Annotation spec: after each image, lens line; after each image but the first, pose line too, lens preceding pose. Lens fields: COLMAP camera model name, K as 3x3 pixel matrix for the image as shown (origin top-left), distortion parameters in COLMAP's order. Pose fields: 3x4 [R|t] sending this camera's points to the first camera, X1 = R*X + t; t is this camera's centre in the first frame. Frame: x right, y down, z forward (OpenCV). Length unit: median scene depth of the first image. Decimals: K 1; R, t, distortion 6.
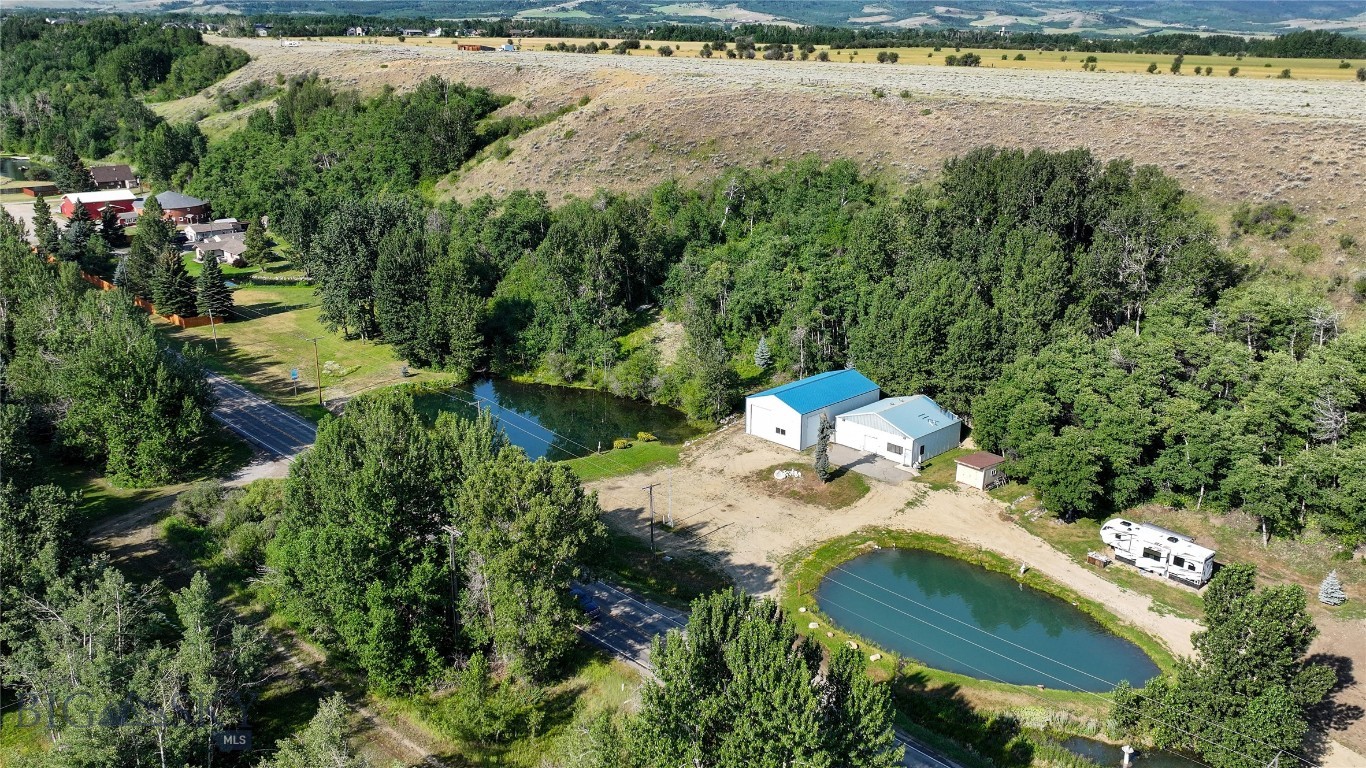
lens RADIAL K [[1108.4, 0, 679.8], [0, 1108.4, 385.1], [0, 0, 1]] dist [0.004587, -0.004334]
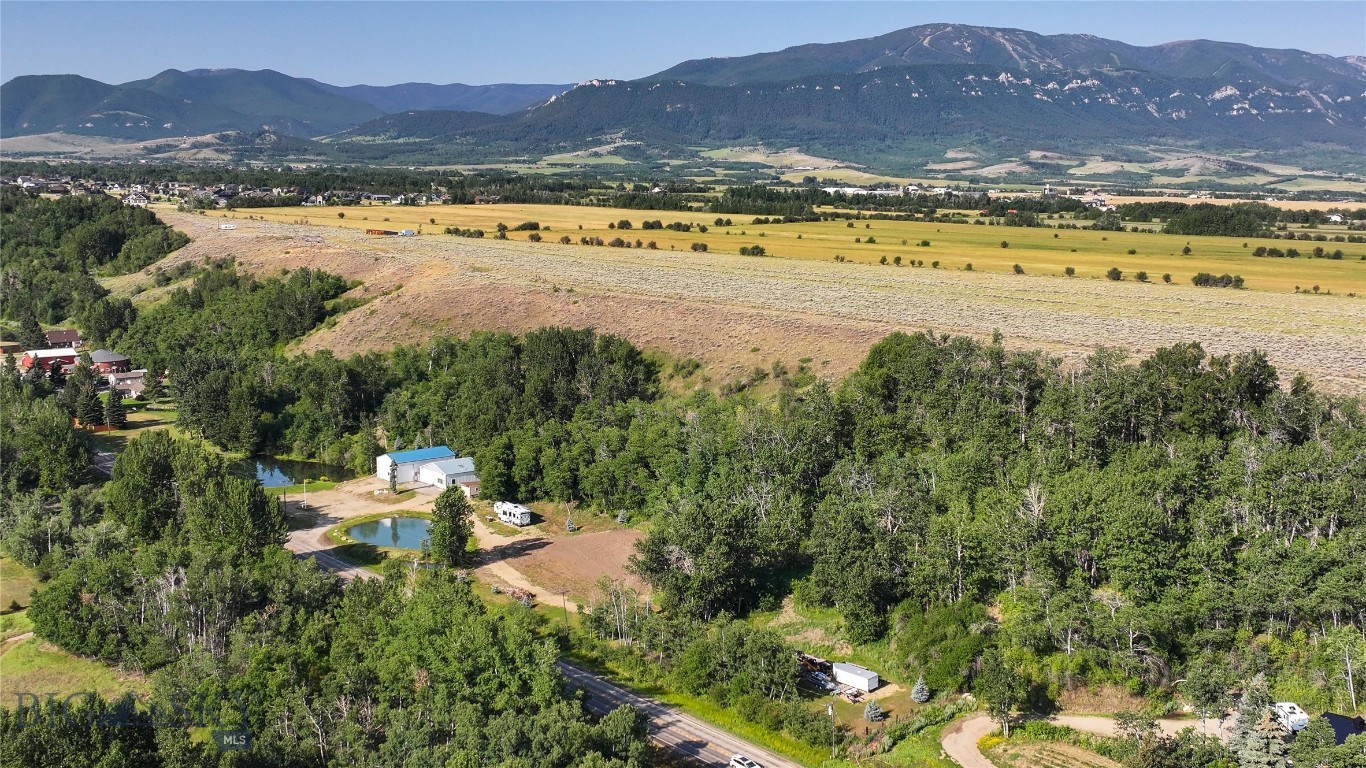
lens RADIAL K [[1379.2, 0, 680.6], [0, 1379.2, 382.0], [0, 0, 1]] dist [0.005764, 0.000000]
pose [[0.998603, 0.009675, -0.051947, 0.512650], [-0.017743, 0.987412, -0.157173, 0.179448], [0.049773, 0.157875, 0.986204, -0.954186]]
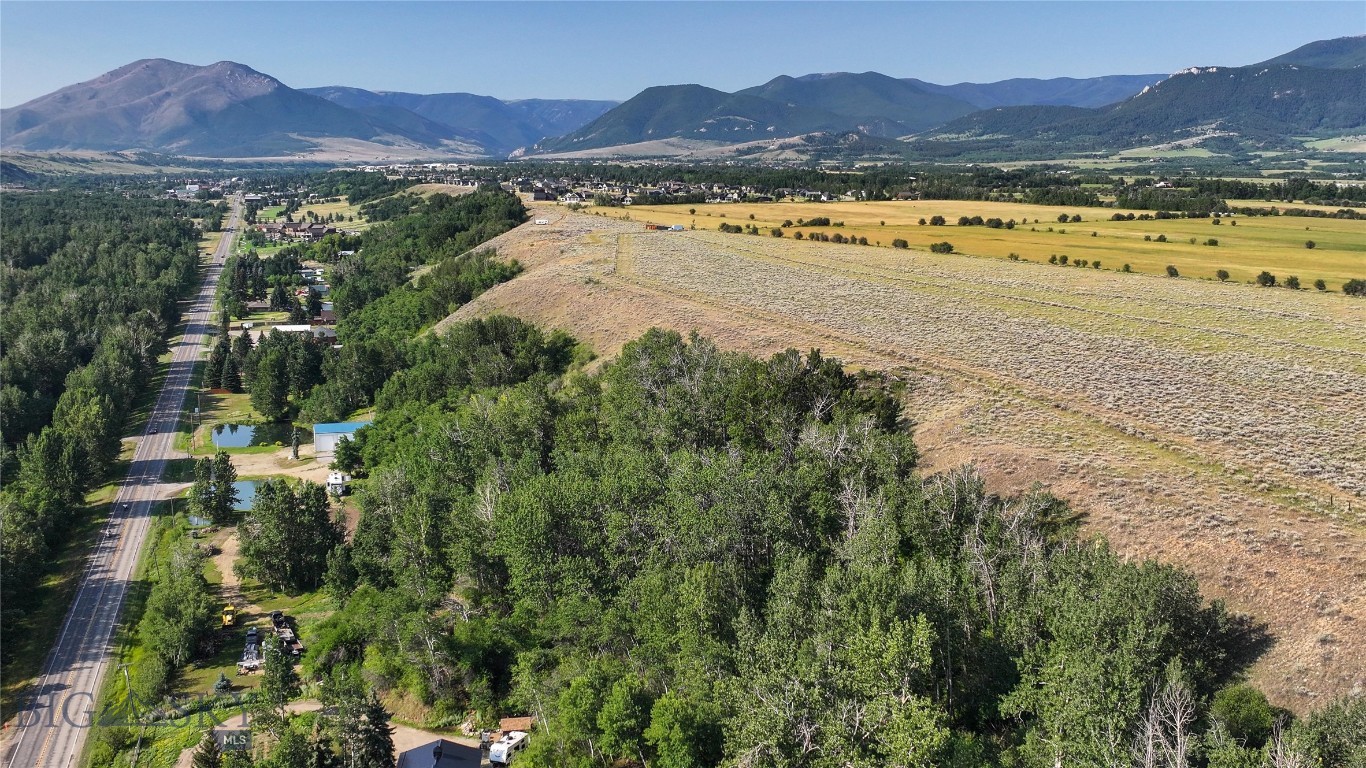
lens RADIAL K [[1379.2, 0, 681.0], [0, 1379.2, 379.9], [0, 0, 1]] dist [0.005764, 0.000000]
pose [[0.884127, 0.059500, -0.463443, 1.378093], [-0.131314, 0.983525, -0.124242, 0.114466], [0.448415, 0.170702, 0.877374, -0.719530]]
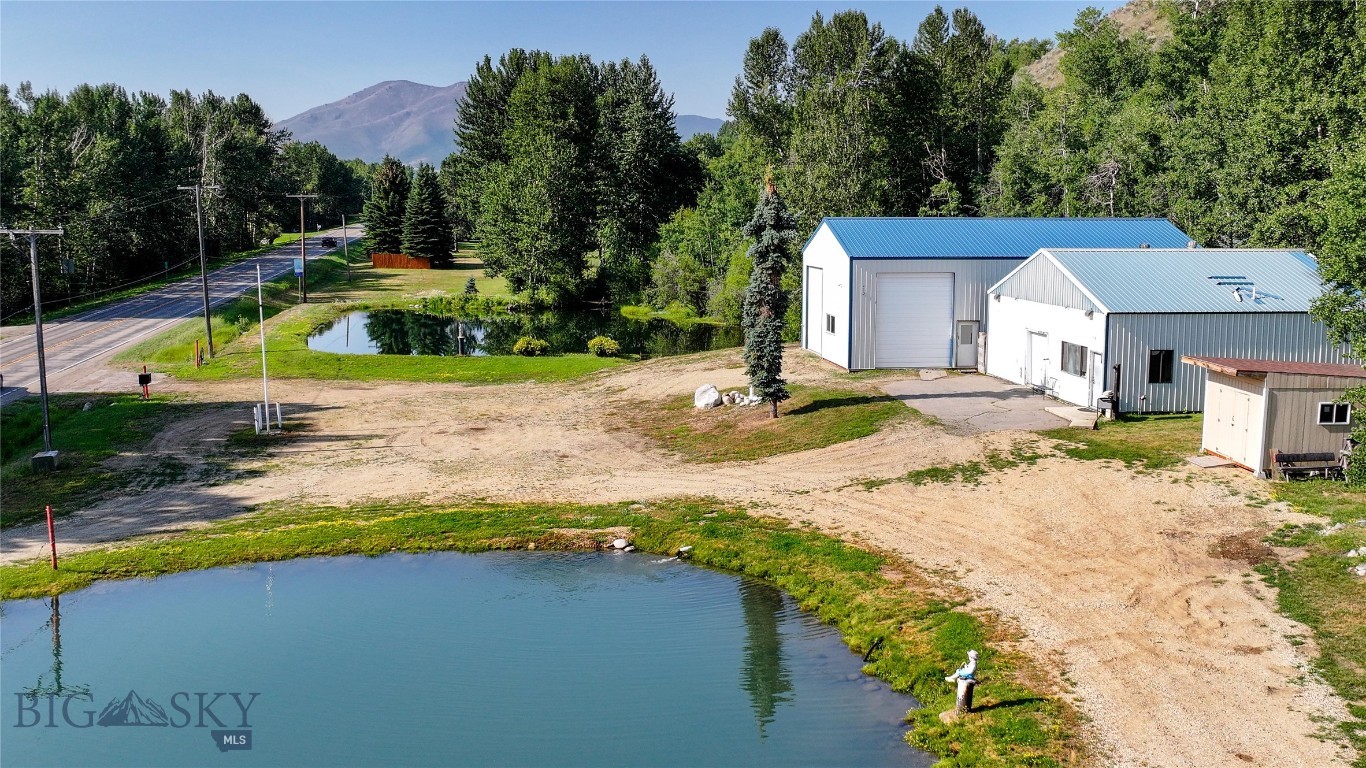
lens RADIAL K [[1379.2, 0, 680.5], [0, 1379.2, 387.6], [0, 0, 1]] dist [0.005764, 0.000000]
pose [[0.799219, 0.076474, -0.596155, 0.231321], [-0.179015, 0.977144, -0.114645, 0.088180], [0.573761, 0.198347, 0.794642, 0.452893]]
